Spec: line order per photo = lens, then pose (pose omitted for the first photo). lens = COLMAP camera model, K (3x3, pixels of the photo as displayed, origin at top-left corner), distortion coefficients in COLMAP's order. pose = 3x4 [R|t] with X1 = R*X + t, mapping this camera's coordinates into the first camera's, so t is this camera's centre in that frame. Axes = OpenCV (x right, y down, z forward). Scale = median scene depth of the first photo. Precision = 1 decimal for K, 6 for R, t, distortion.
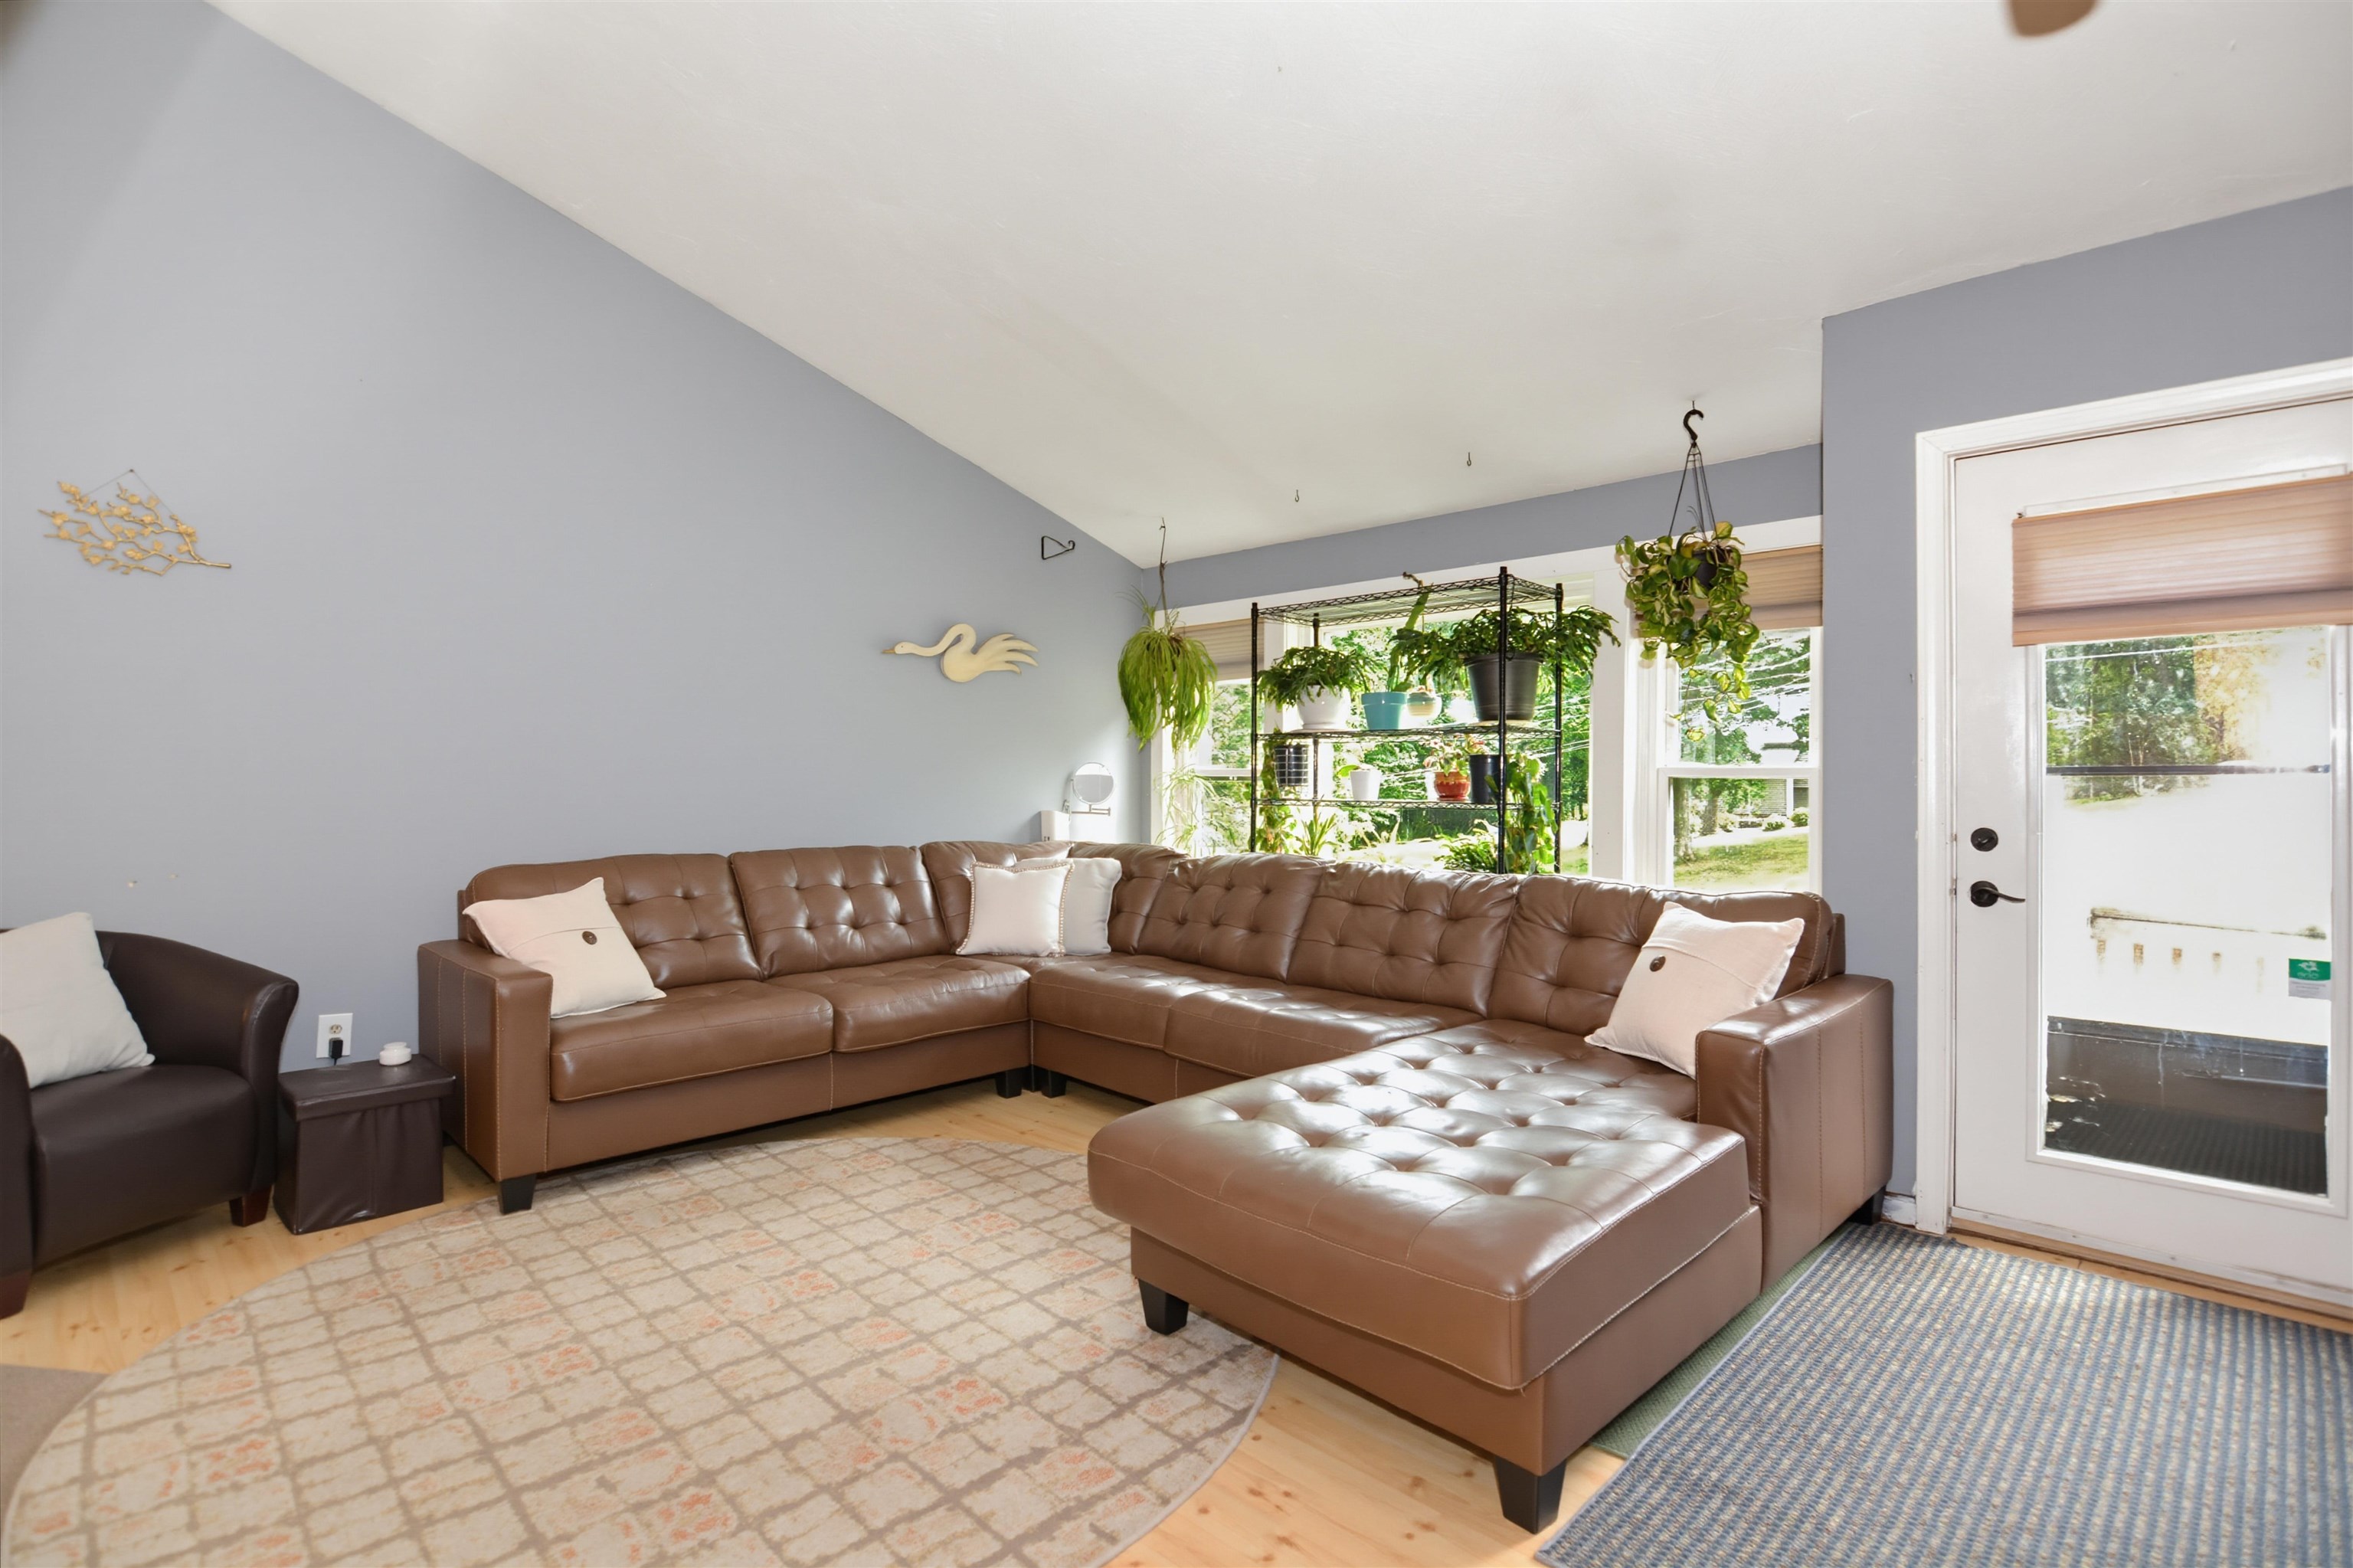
lens RADIAL K [[1143.4, 0, 1199.4], [0, 1143.4, 775.8], [0, 0, 1]] dist [-0.014417, -0.006518]
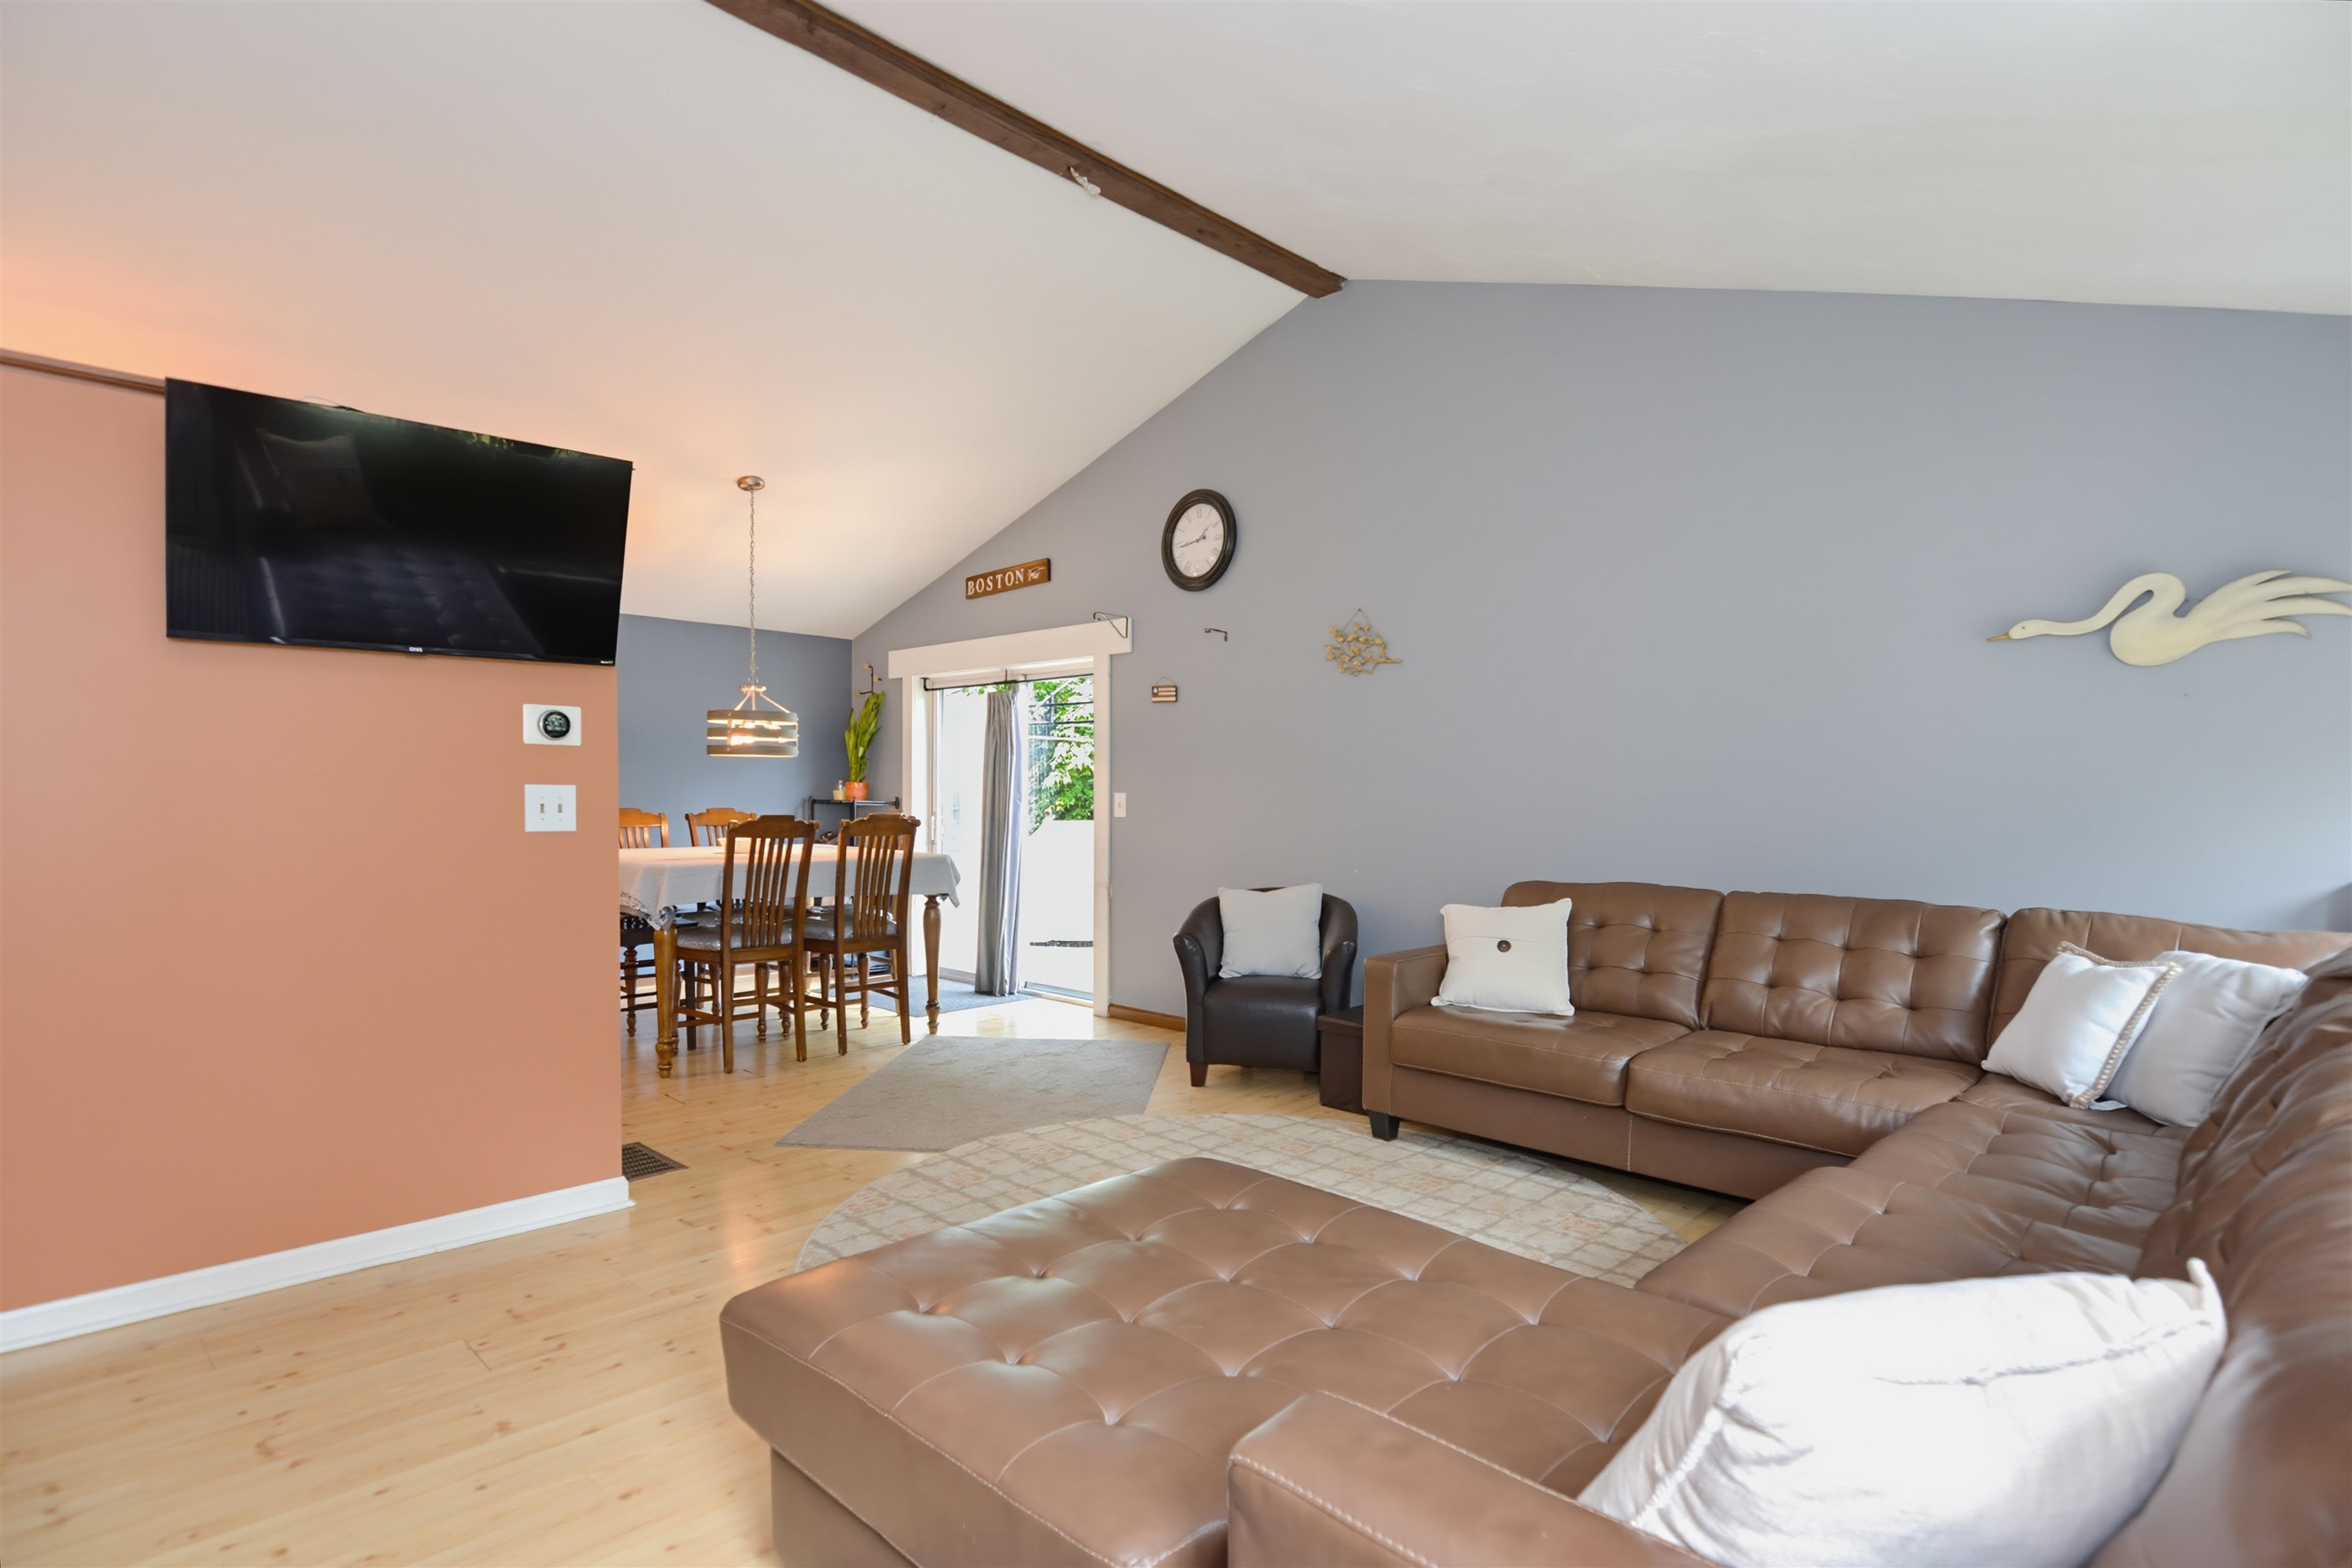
lens RADIAL K [[1142.8, 0, 1185.8], [0, 1142.8, 841.9], [0, 0, 1]] dist [-0.014417, -0.006518]
pose [[0.018630, 0.038676, -0.999078, 0.728035], [-0.008560, 0.999221, 0.038522, -0.005277], [0.999790, 0.007835, 0.018947, 0.789980]]
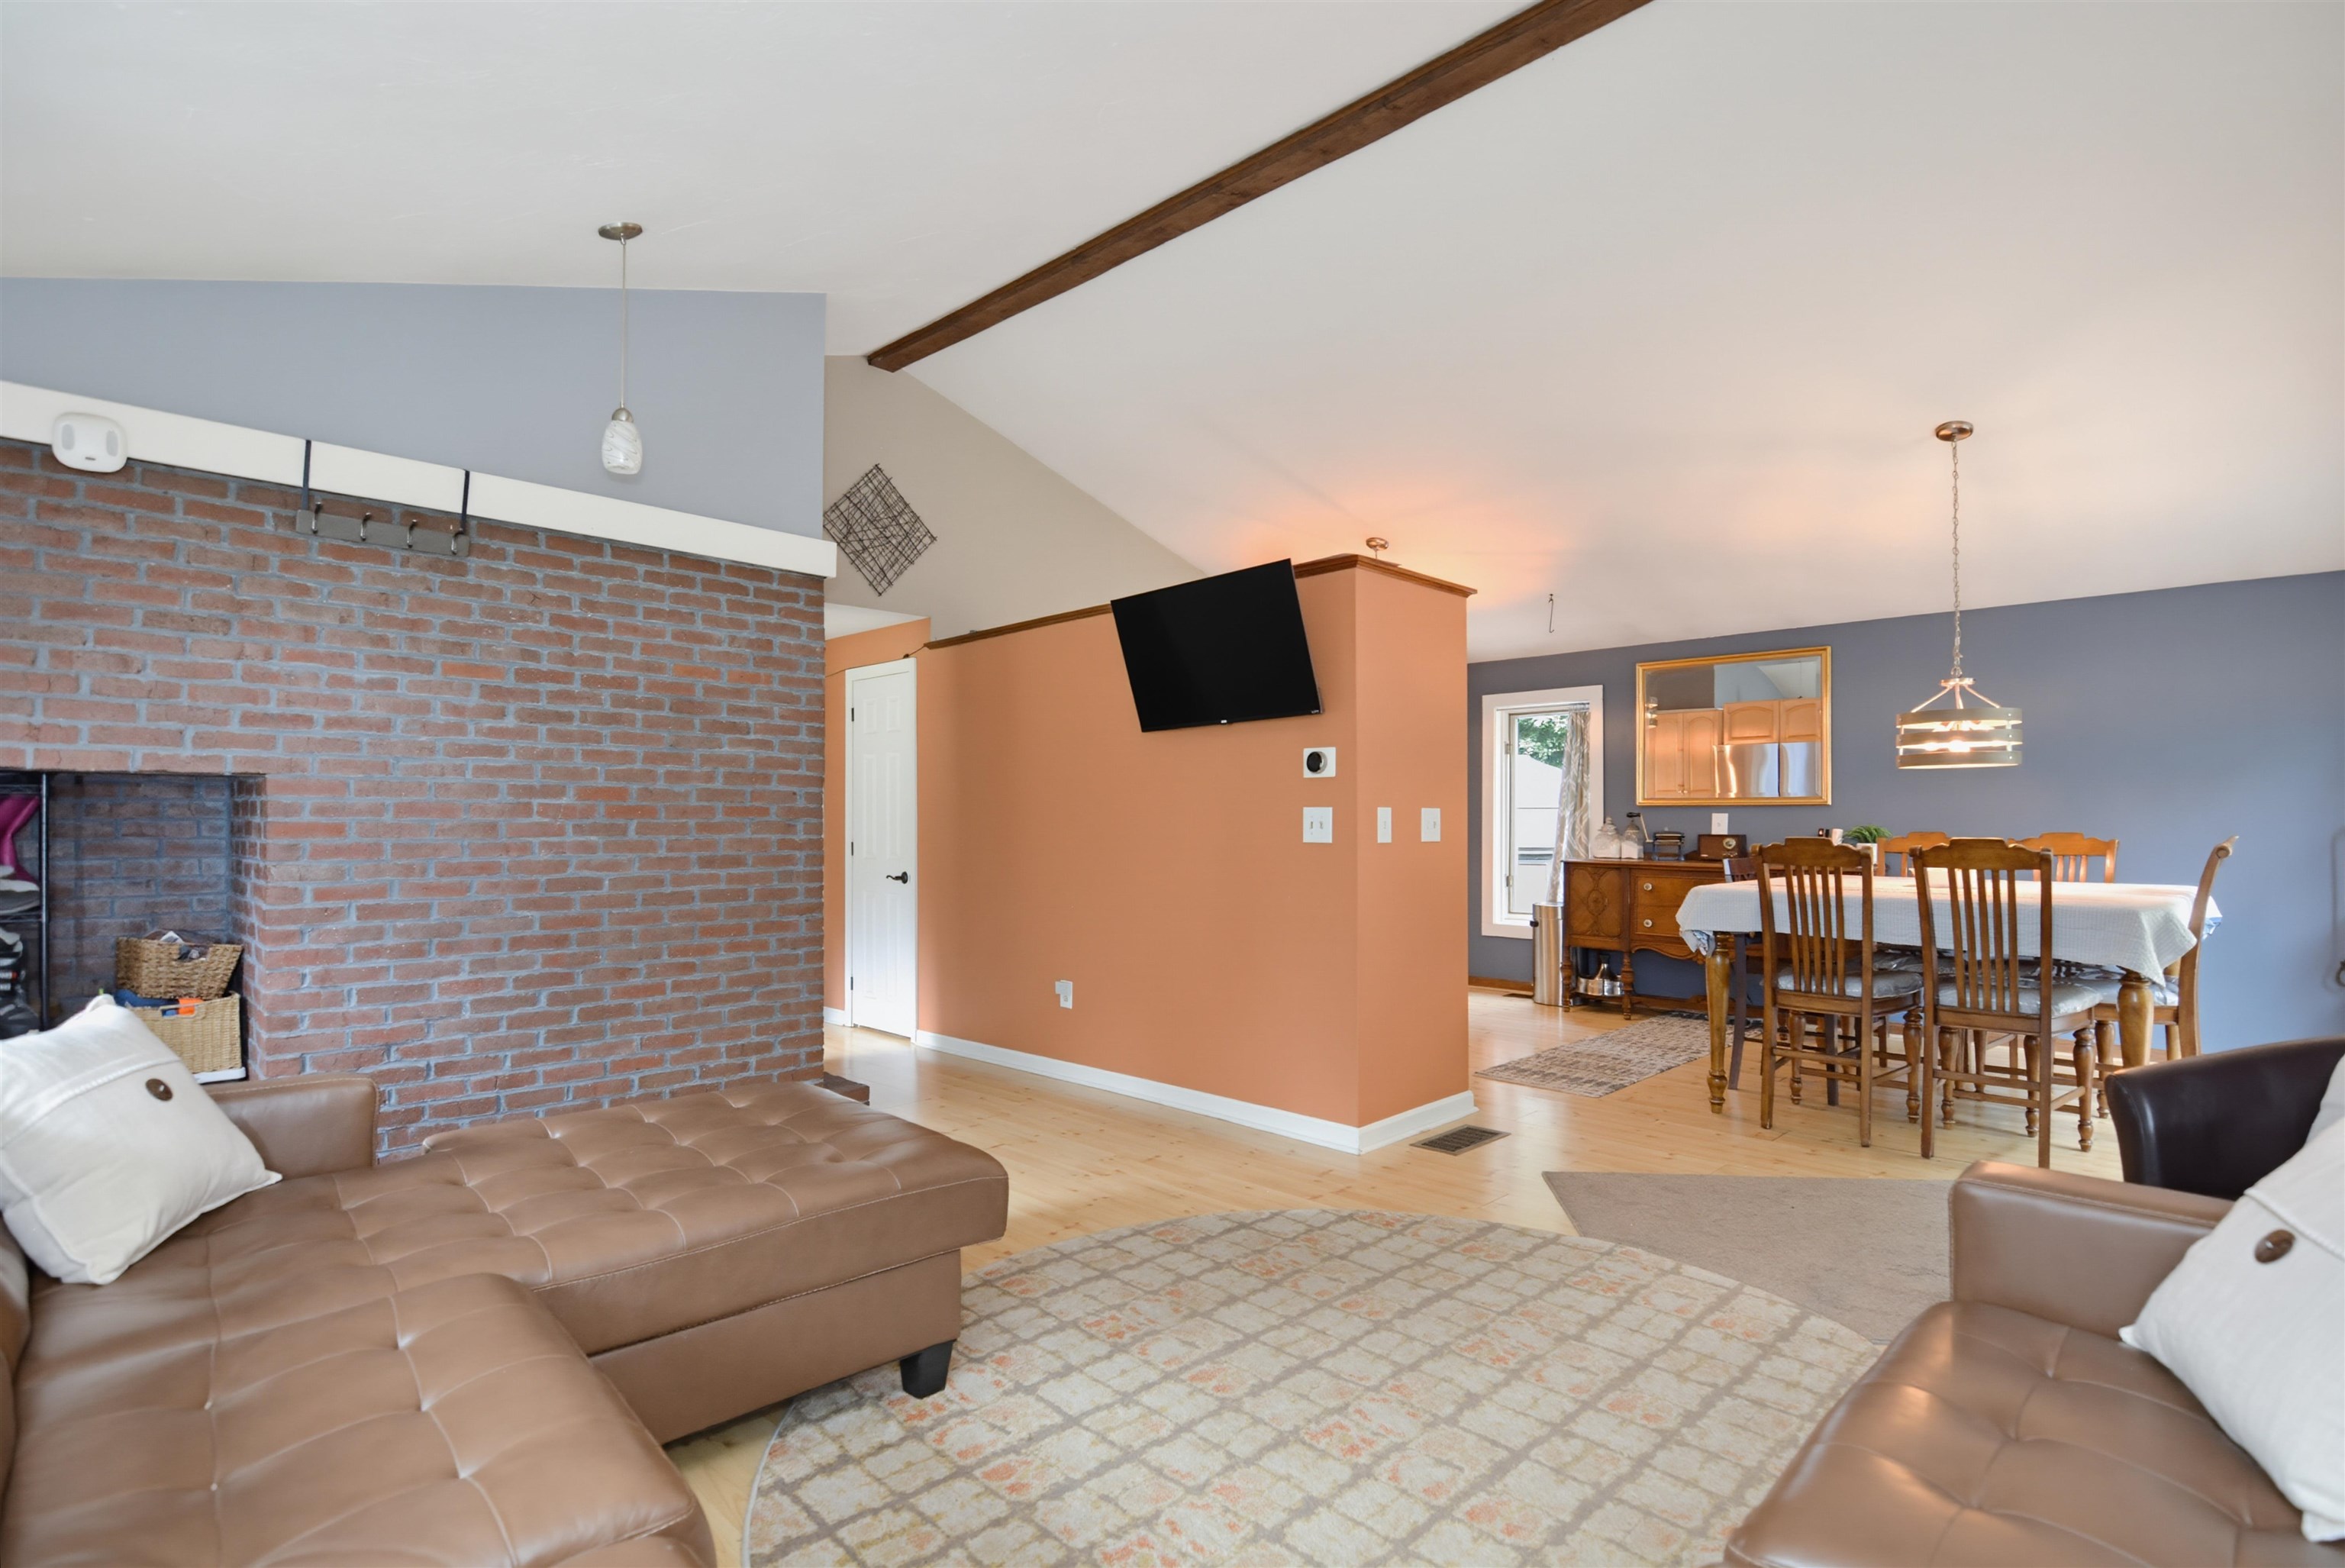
lens RADIAL K [[1139.5, 0, 1189.7], [0, 1139.5, 806.1], [0, 0, 1]] dist [-0.014417, -0.006518]
pose [[-0.999999, -0.001002, 0.001034, -0.213045], [-0.001013, 0.999950, -0.009986, 0.000250], [-0.001024, -0.009987, -0.999950, 1.648214]]
